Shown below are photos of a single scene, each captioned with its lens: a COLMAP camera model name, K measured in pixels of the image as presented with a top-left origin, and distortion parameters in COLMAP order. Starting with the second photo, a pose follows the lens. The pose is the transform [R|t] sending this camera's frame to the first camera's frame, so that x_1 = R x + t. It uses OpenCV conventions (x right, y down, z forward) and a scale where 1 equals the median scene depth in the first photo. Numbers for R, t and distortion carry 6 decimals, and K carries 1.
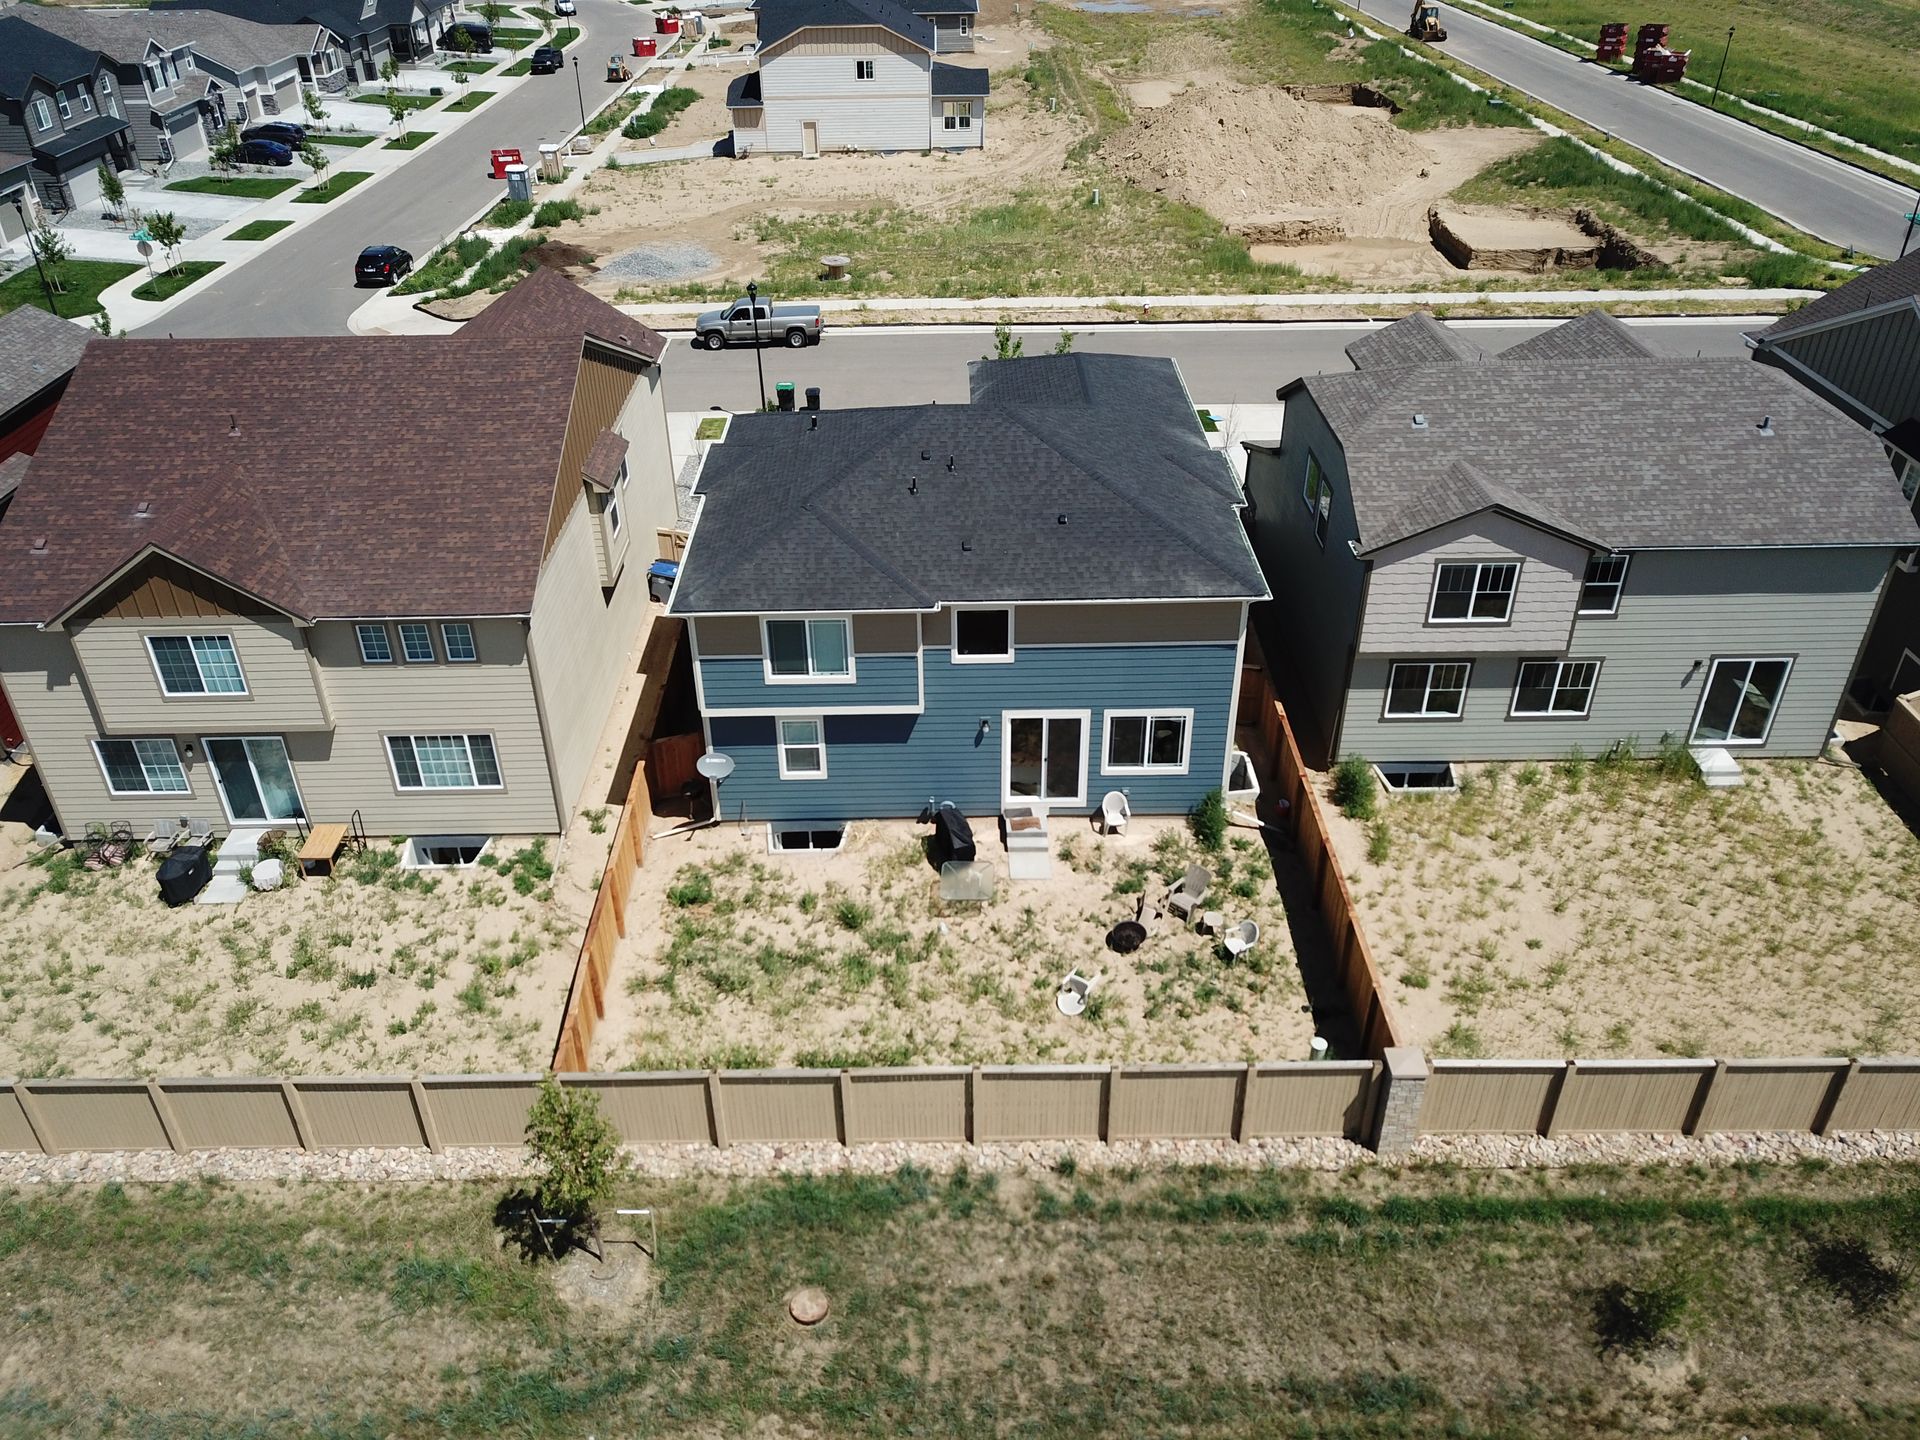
lens RADIAL K [[1466.9, 0, 946.4], [0, 1466.9, 720.7], [0, 0, 1]] dist [0.001486, 0.006064]
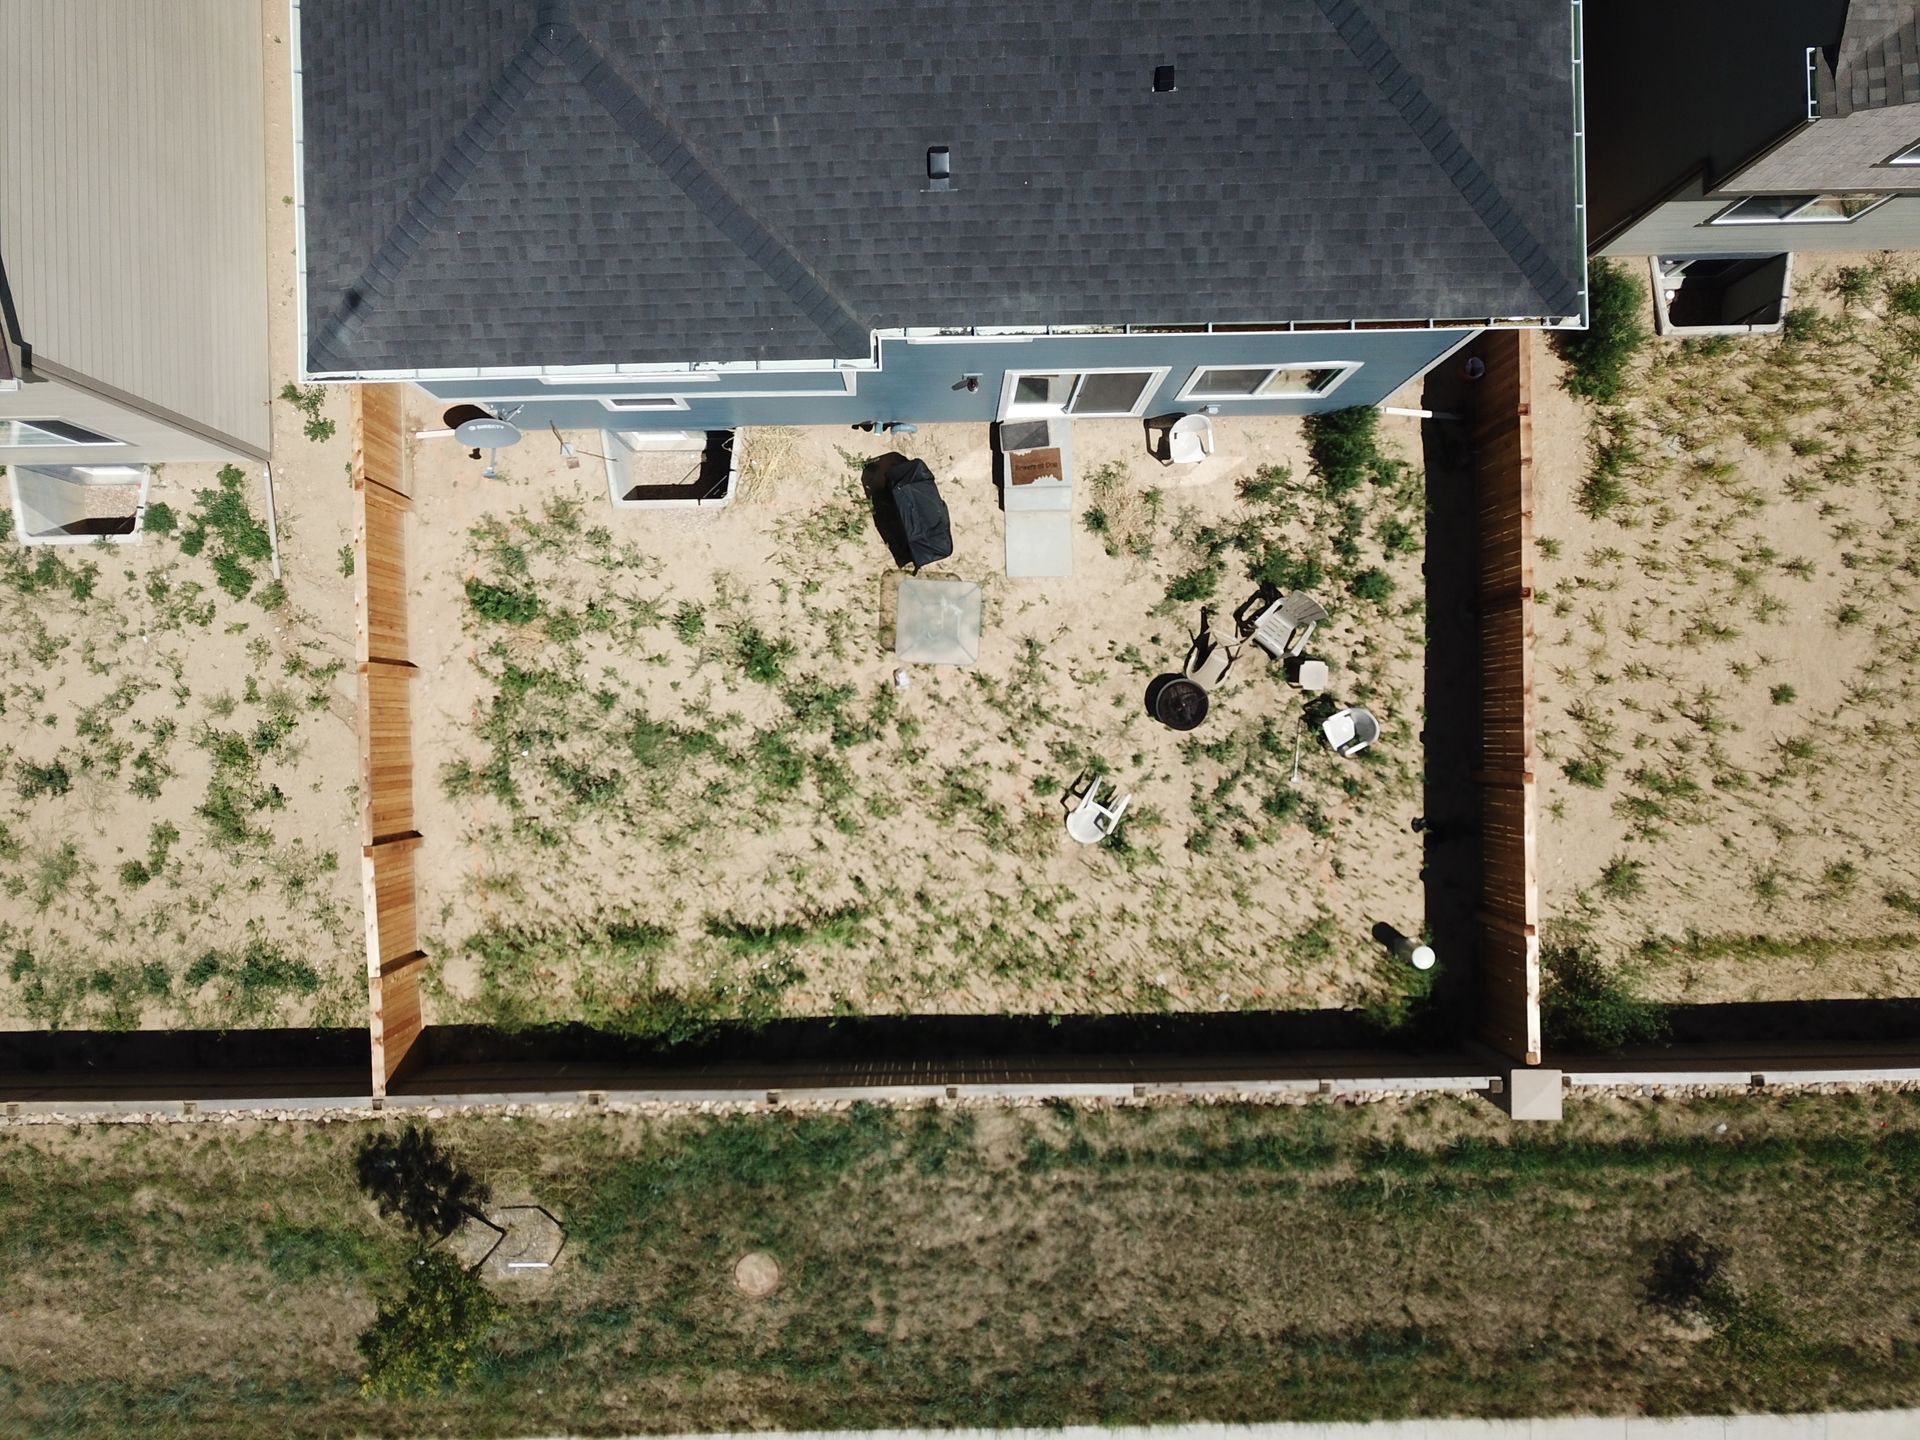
lens RADIAL K [[1466.9, 0, 941.6], [0, 1466.9, 715.8], [0, 0, 1]] dist [0.001486, 0.006064]
pose [[0.999832, -0.013249, 0.012636, 0.007410], [-0.003353, 0.545995, 0.837782, -0.408906], [-0.017998, -0.837684, 0.545859, 0.642206]]
